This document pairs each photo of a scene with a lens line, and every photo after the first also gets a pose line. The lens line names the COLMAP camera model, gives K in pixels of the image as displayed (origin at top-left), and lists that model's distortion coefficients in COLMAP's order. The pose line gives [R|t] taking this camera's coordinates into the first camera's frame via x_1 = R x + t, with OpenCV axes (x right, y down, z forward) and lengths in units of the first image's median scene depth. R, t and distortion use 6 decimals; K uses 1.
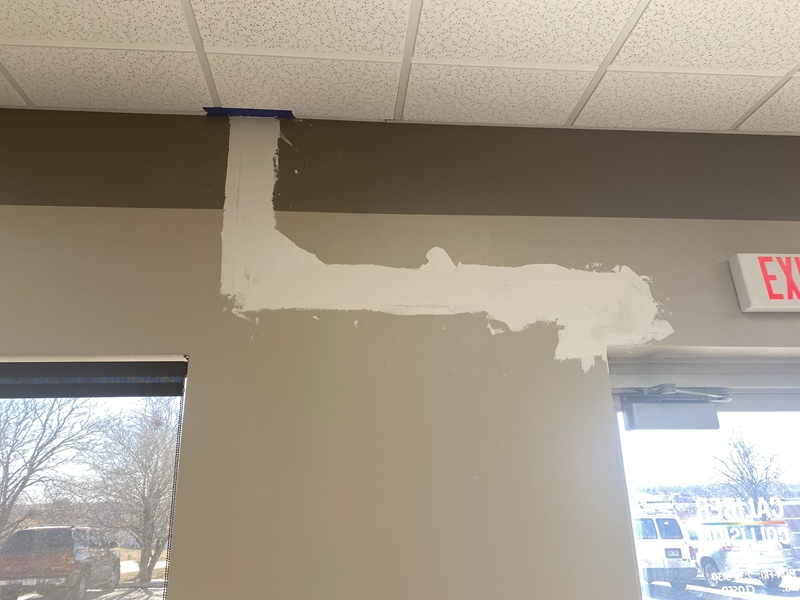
lens RADIAL K [[604.9, 0, 400.9], [0, 604.9, 303.1], [0, 0, 1]] dist [0.039524, -0.027029]
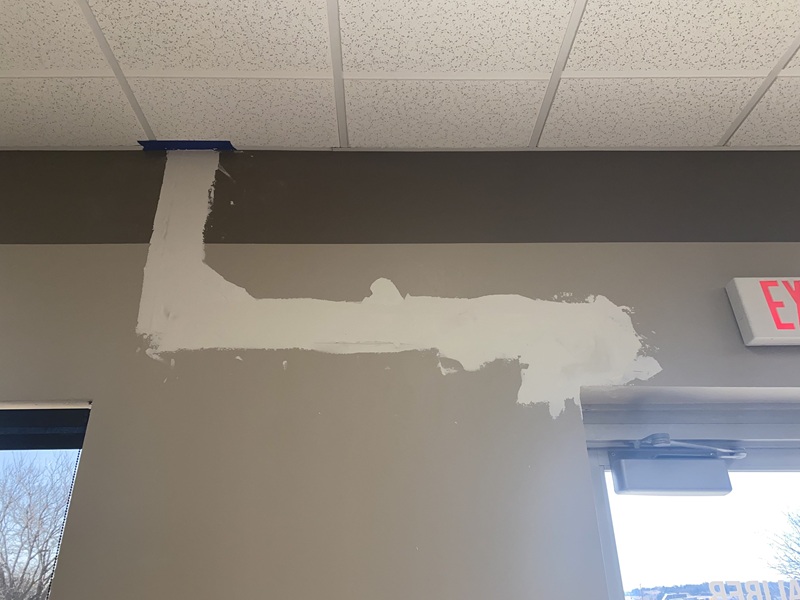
lens RADIAL K [[604.9, 0, 400.7], [0, 604.9, 299.1], [0, 0, 1]] dist [0.039524, -0.027029]
pose [[0.996946, -0.023448, -0.074488, 0.155744], [0.012843, 0.990099, -0.139782, 0.063798], [0.077028, 0.138399, 0.987377, 0.131574]]
